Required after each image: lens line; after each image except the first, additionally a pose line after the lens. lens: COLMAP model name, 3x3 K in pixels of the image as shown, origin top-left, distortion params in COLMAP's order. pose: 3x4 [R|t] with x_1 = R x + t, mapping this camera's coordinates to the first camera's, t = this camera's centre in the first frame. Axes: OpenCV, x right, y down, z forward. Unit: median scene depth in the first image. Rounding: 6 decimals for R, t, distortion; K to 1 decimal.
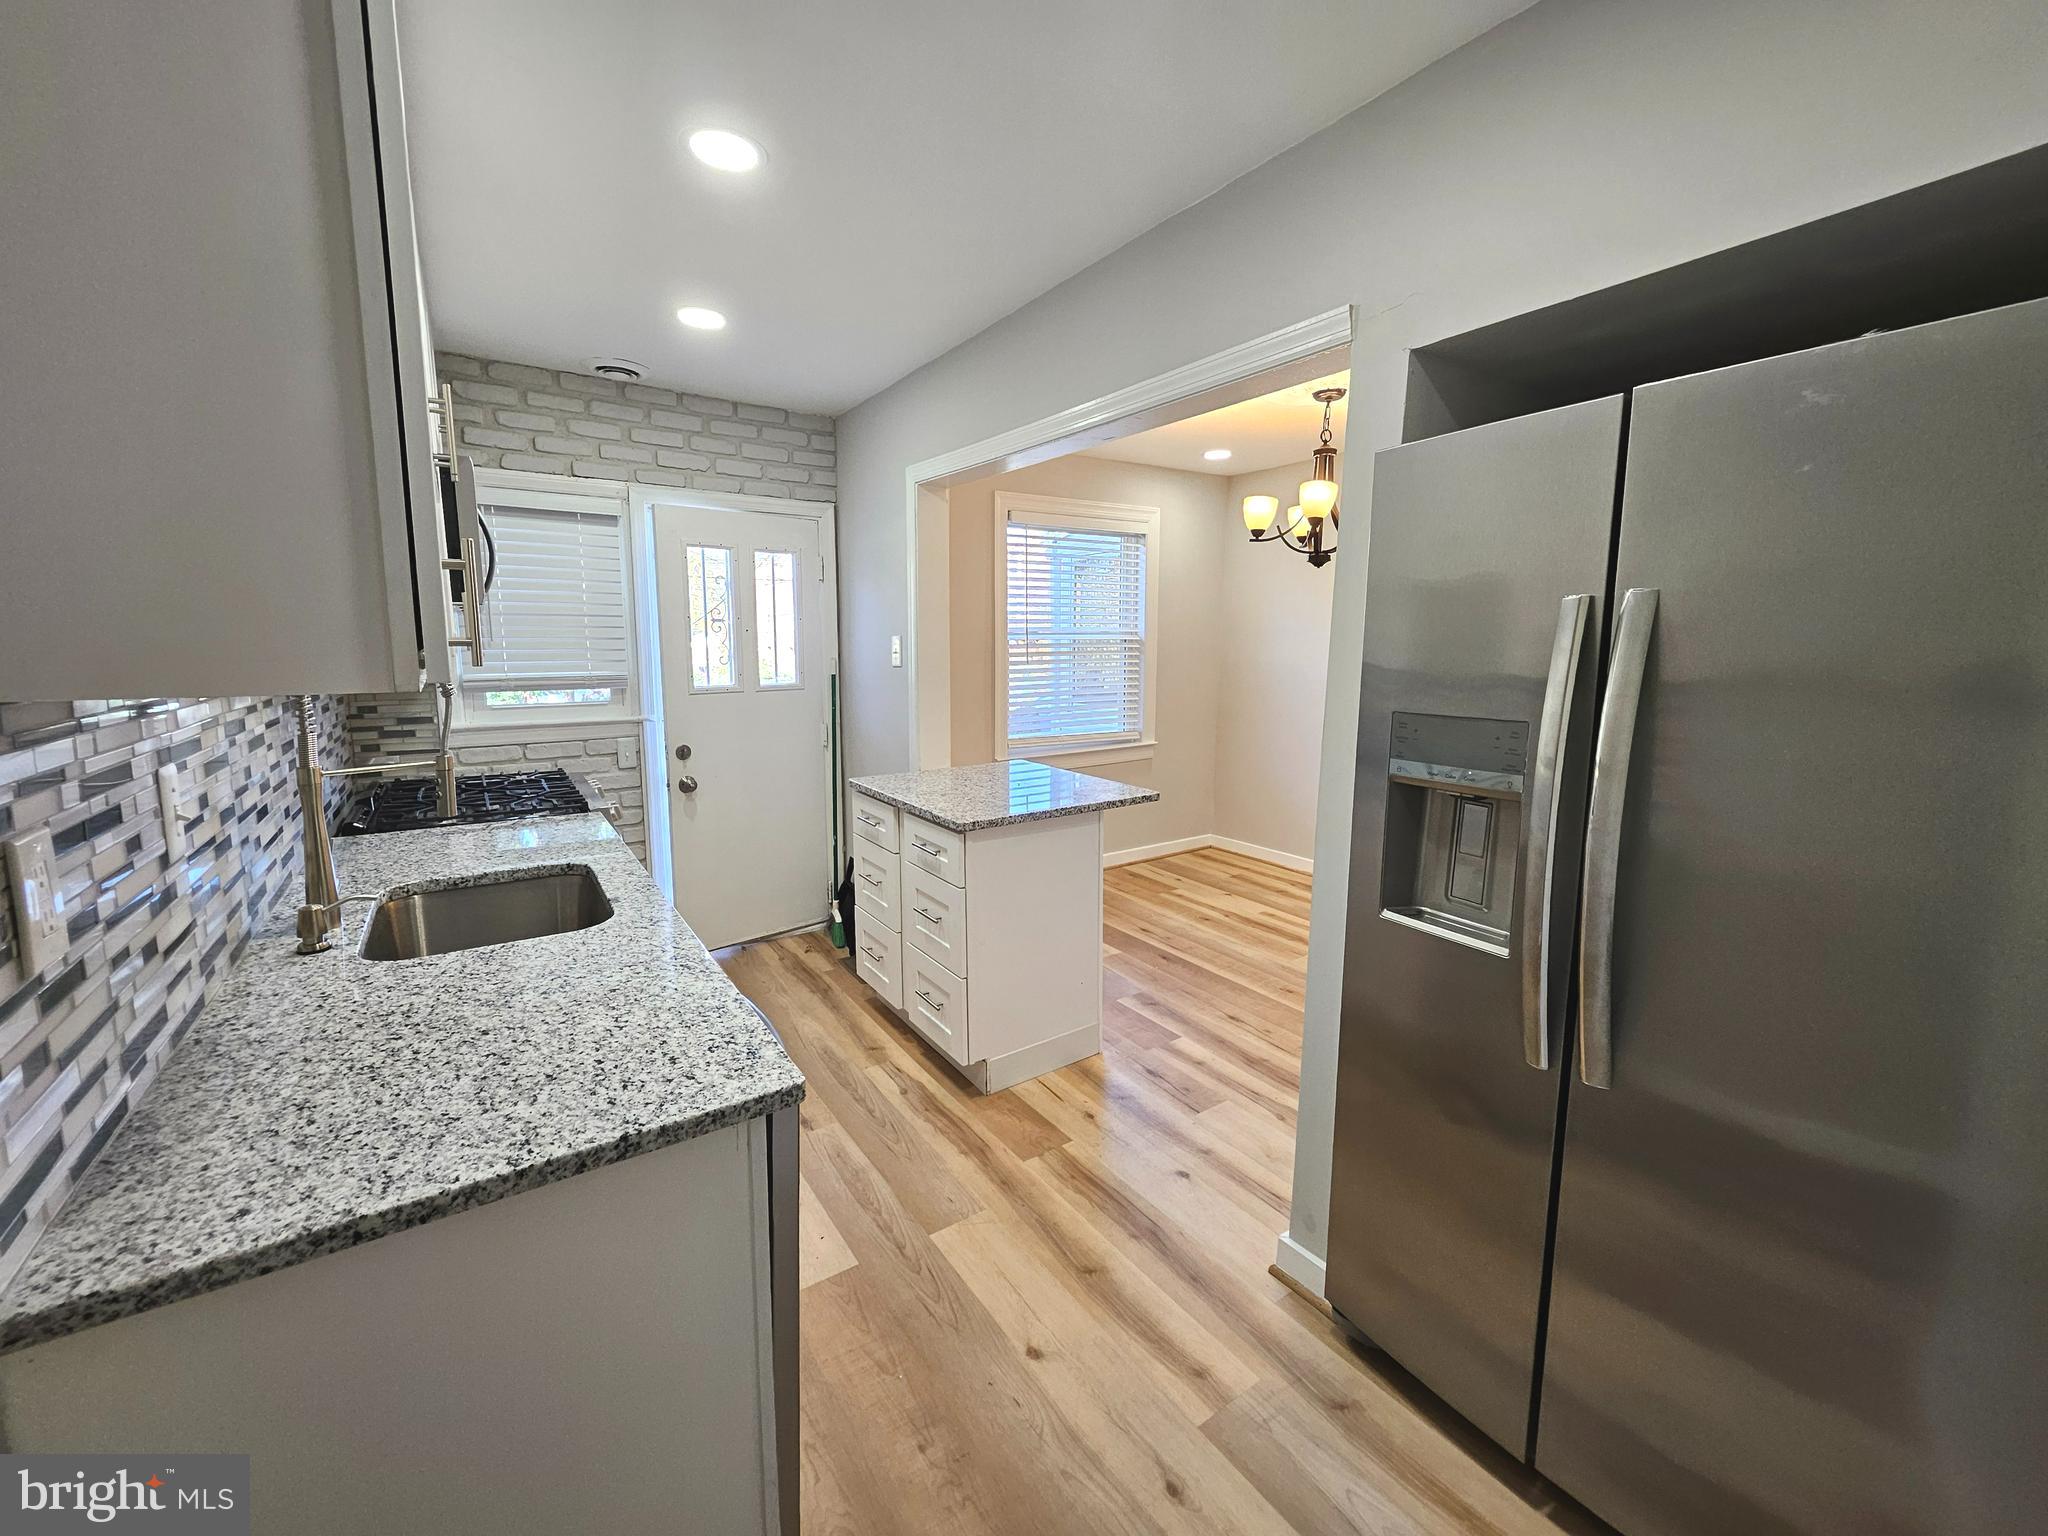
lens RADIAL K [[807.8, 0, 1005.7], [0, 807.8, 744.7], [0, 0, 1]] dist [0.002130, 0.000602]
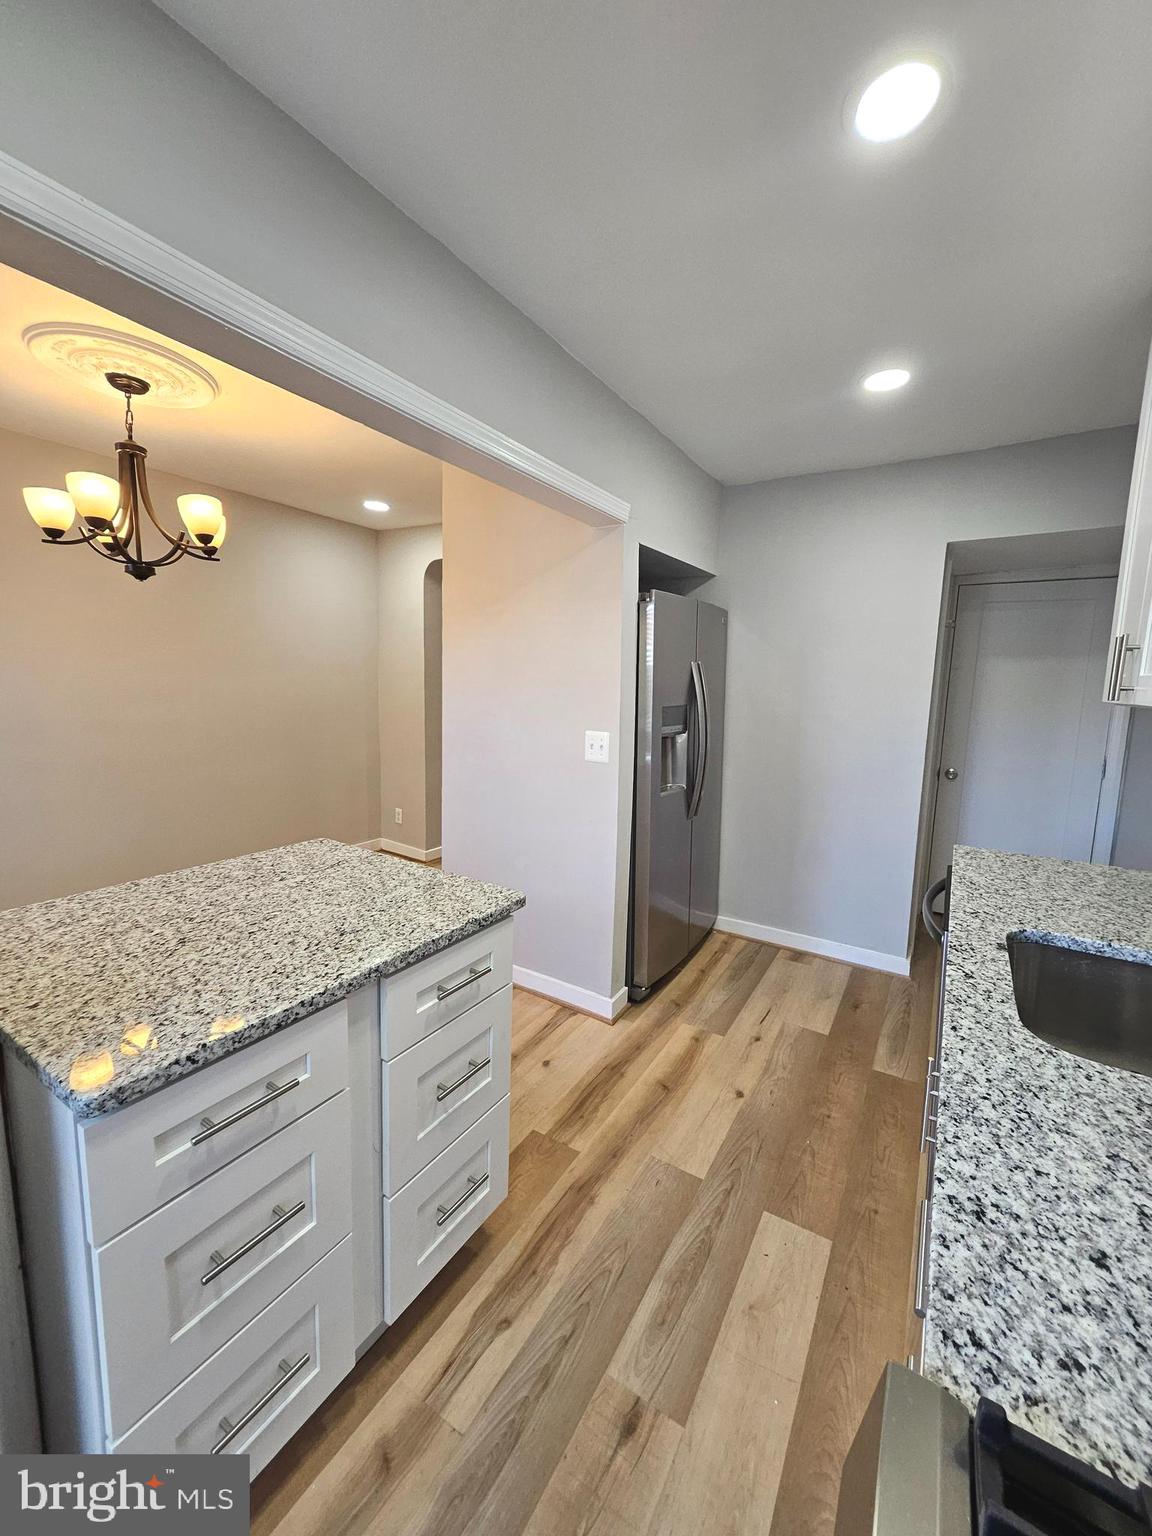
lens RADIAL K [[605.8, 0, 593.6], [0, 605.8, 753.4], [0, 0, 1]] dist [0.002130, 0.000602]
pose [[-0.427347, -0.126891, 0.895139, -0.467705], [0.092251, 0.978814, 0.182793, -0.114034], [-0.899369, 0.160693, -0.406587, 0.885050]]
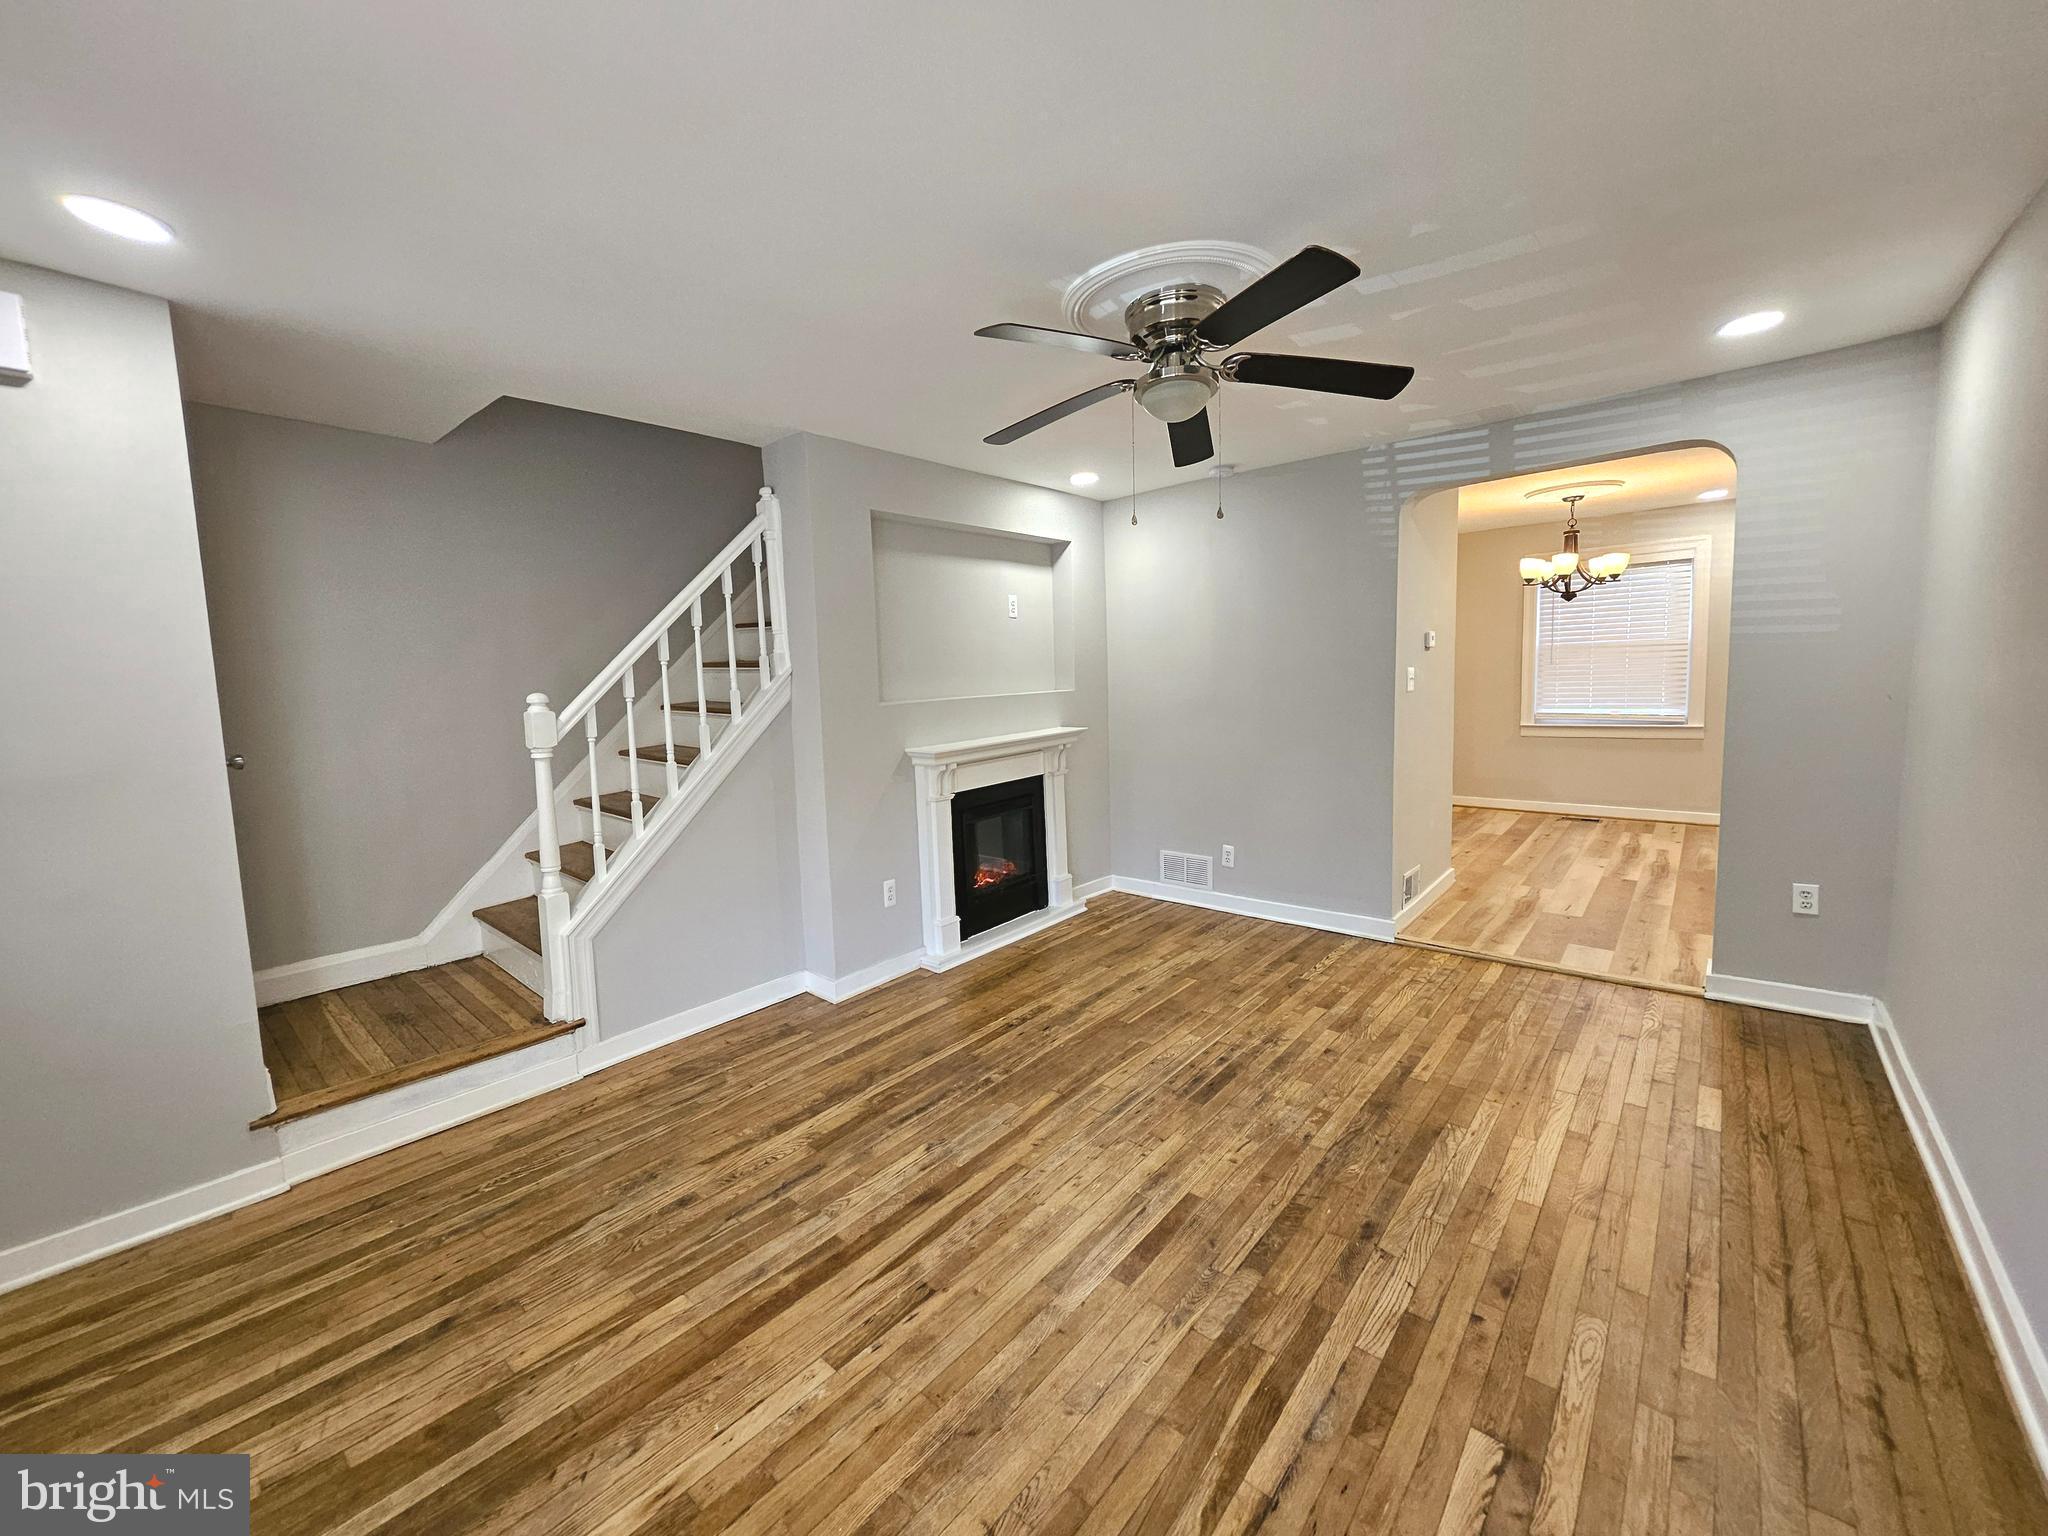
lens RADIAL K [[797.6, 0, 1005.9], [0, 797.6, 745.9], [0, 0, 1]] dist [0.005382, -0.003033]
pose [[0.254121, 0.083365, -0.963573, 1.746458], [-0.090360, 0.993967, 0.062164, 0.075903], [0.962942, 0.071271, 0.260121, -0.515704]]
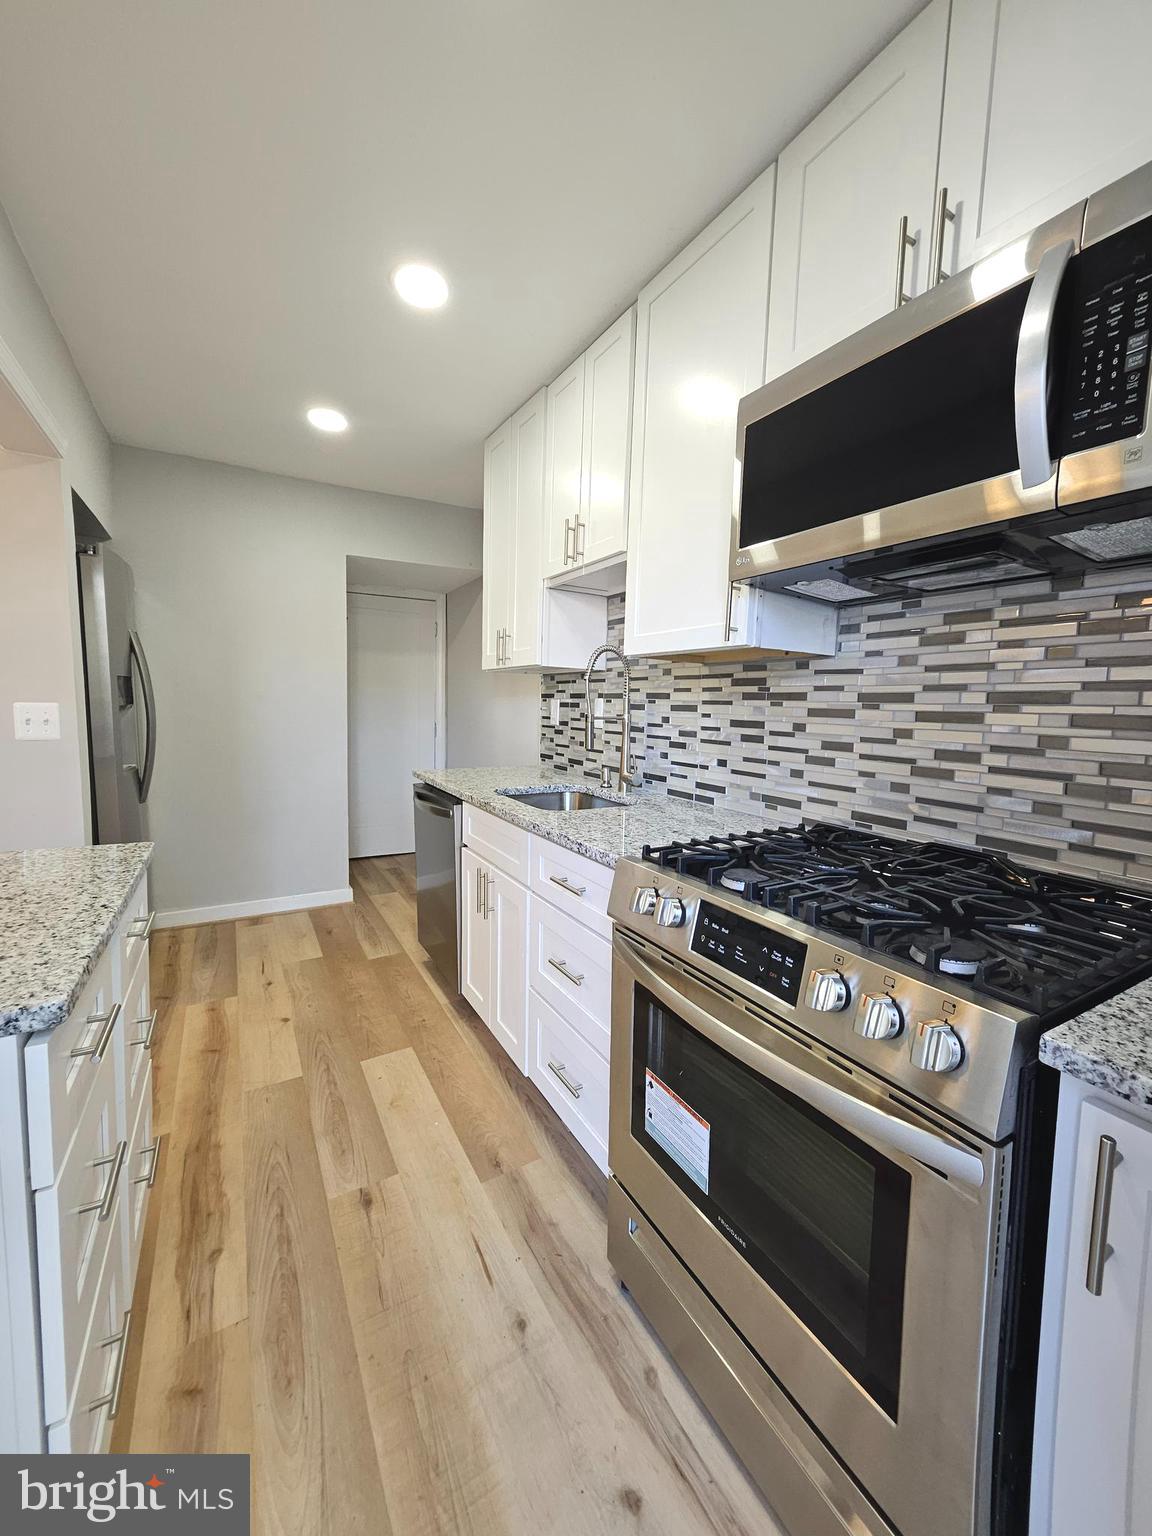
lens RADIAL K [[605.8, 0, 593.6], [0, 605.8, 753.4], [0, 0, 1]] dist [0.002130, 0.000602]
pose [[-0.998446, -0.030245, 0.046814, -0.387135], [-0.019659, 0.977076, 0.211980, -0.093710], [-0.052152, 0.210730, -0.976152, 1.168799]]
